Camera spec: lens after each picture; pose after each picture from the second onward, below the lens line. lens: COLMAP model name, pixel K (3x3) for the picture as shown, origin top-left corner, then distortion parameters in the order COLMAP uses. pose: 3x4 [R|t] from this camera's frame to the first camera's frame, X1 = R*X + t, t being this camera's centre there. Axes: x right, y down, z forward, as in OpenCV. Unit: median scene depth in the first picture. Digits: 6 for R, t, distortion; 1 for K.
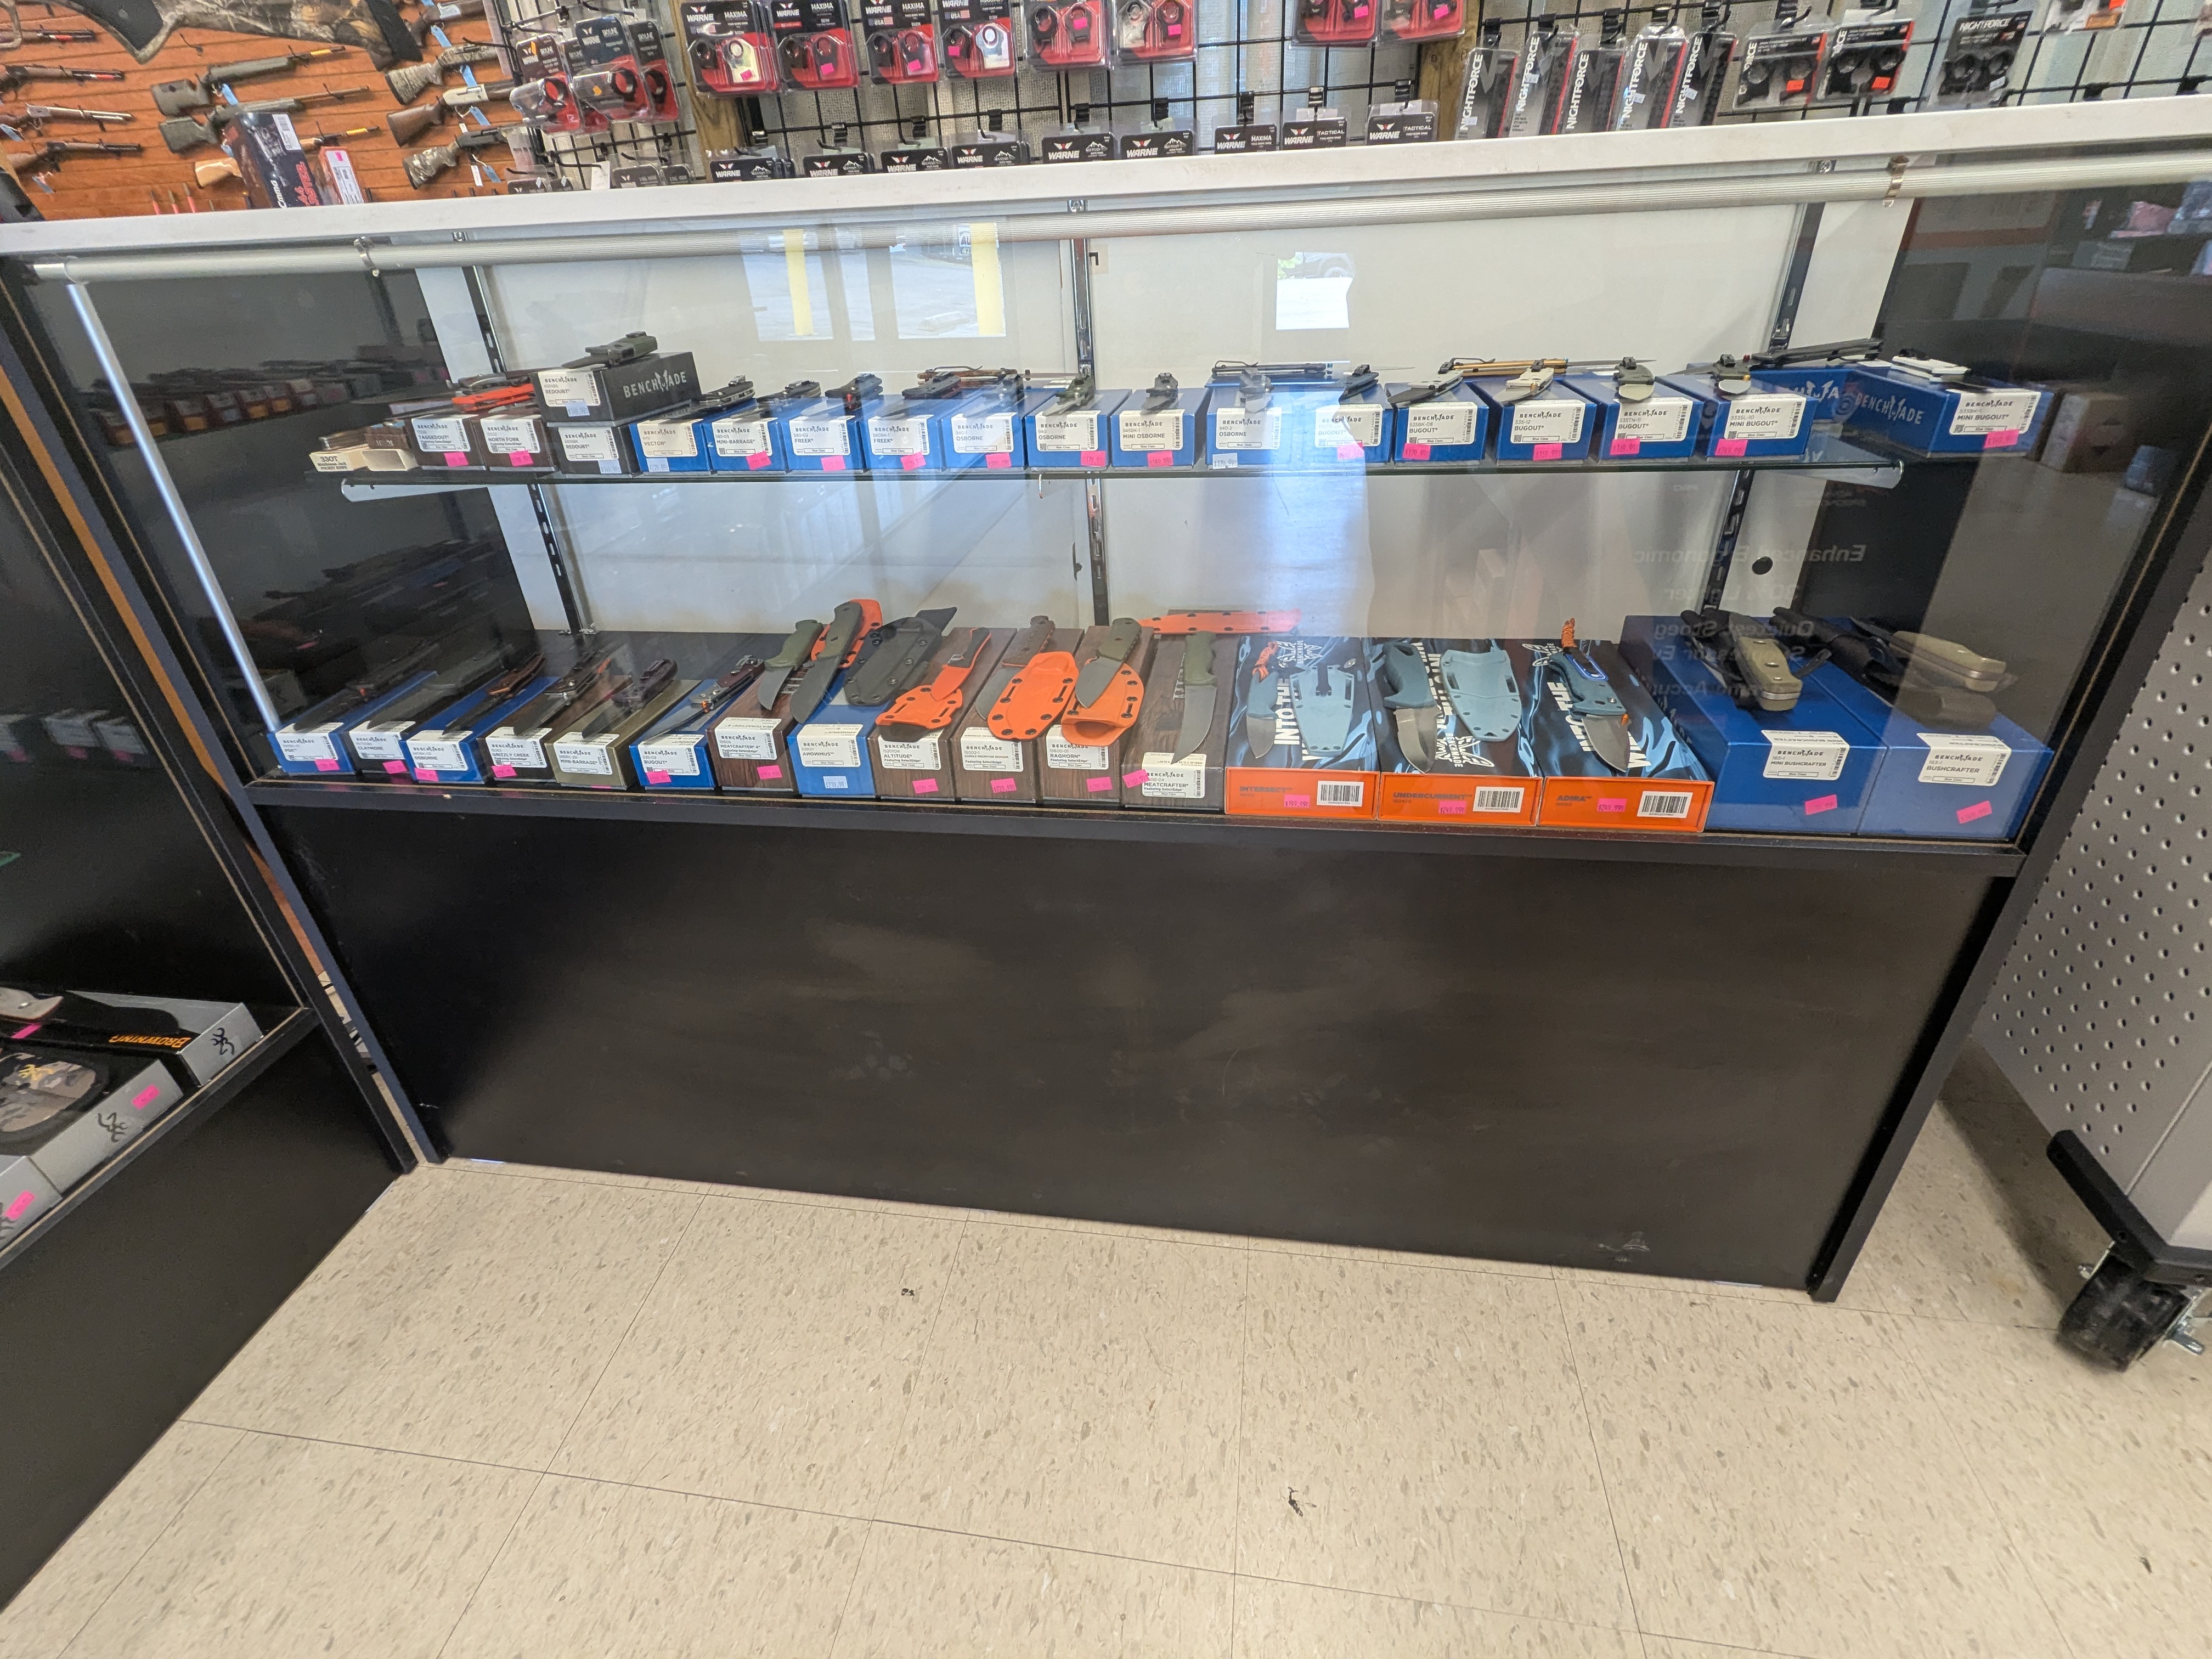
lens RADIAL K [[1045.7, 0, 1102.8], [0, 1045.7, 830.3], [0, 0, 1]] dist [-0.000874, 0.001295]
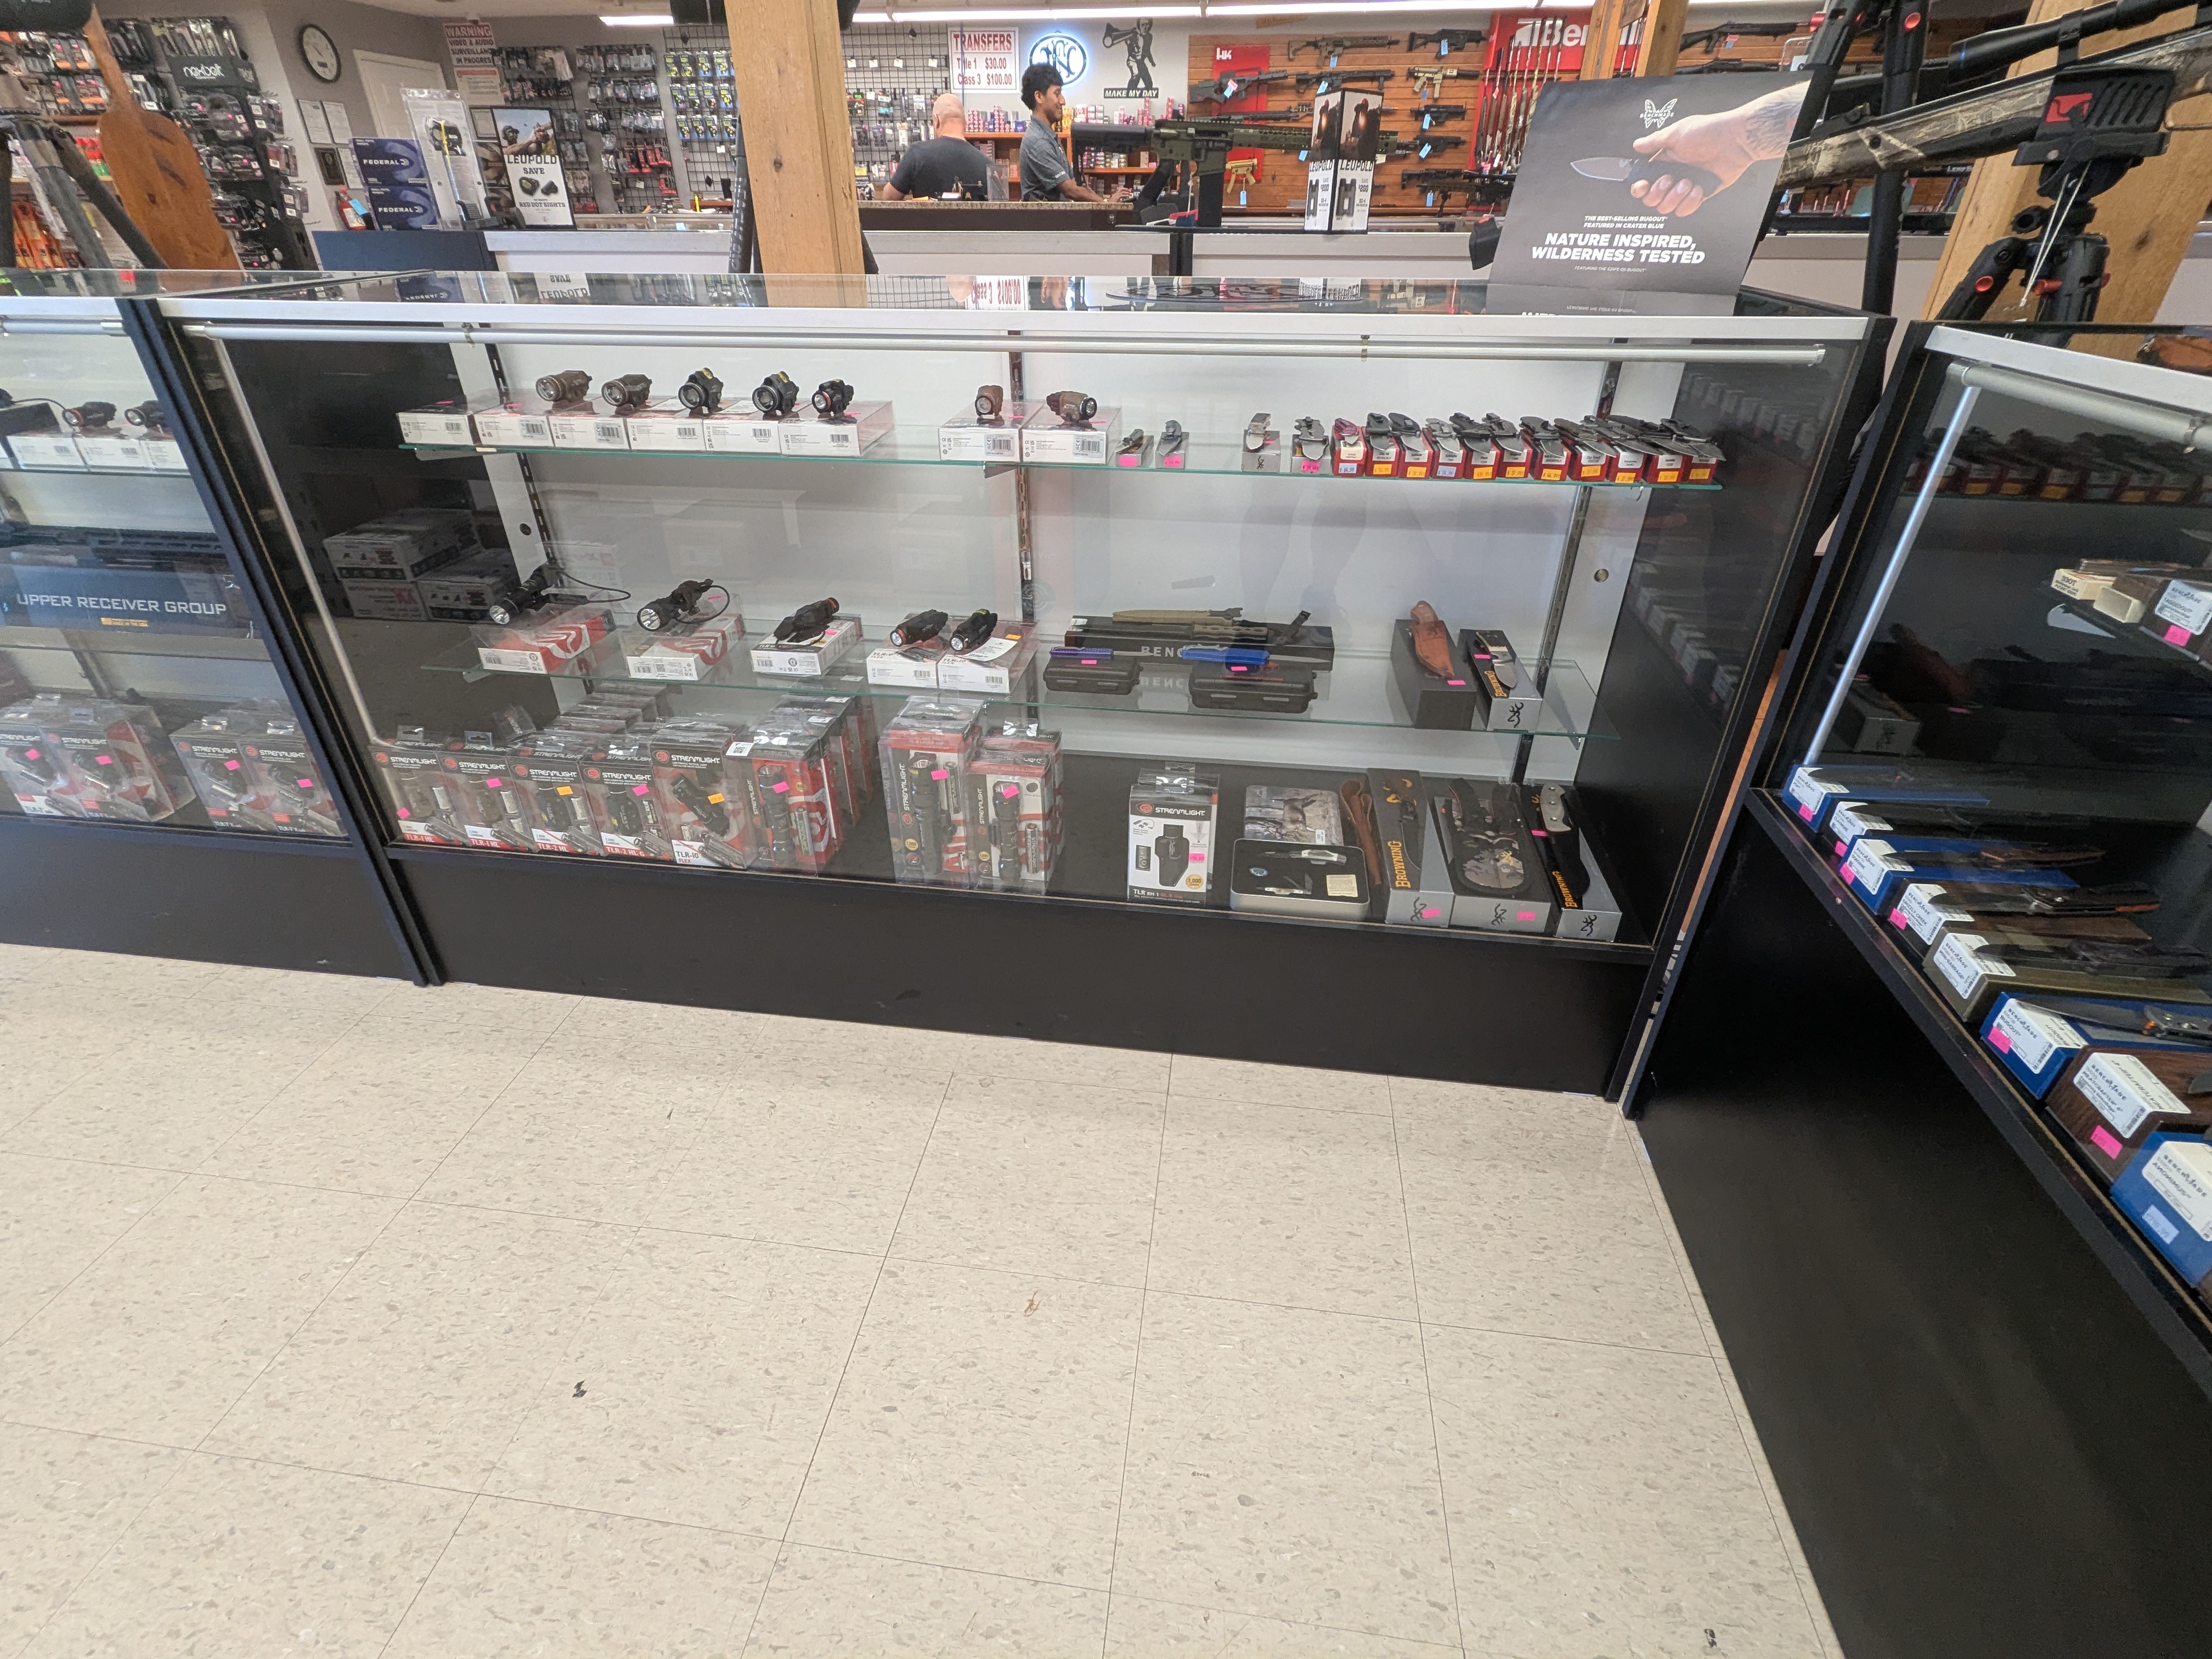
lens RADIAL K [[1045.7, 0, 1103.8], [0, 1045.7, 830.0], [0, 0, 1]] dist [-0.000874, 0.001295]
pose [[0.015179, 0.556727, -0.830557, 0.159843], [-0.514059, 0.716812, 0.471088, -0.188850], [0.857620, 0.419805, 0.297071, 0.062330]]
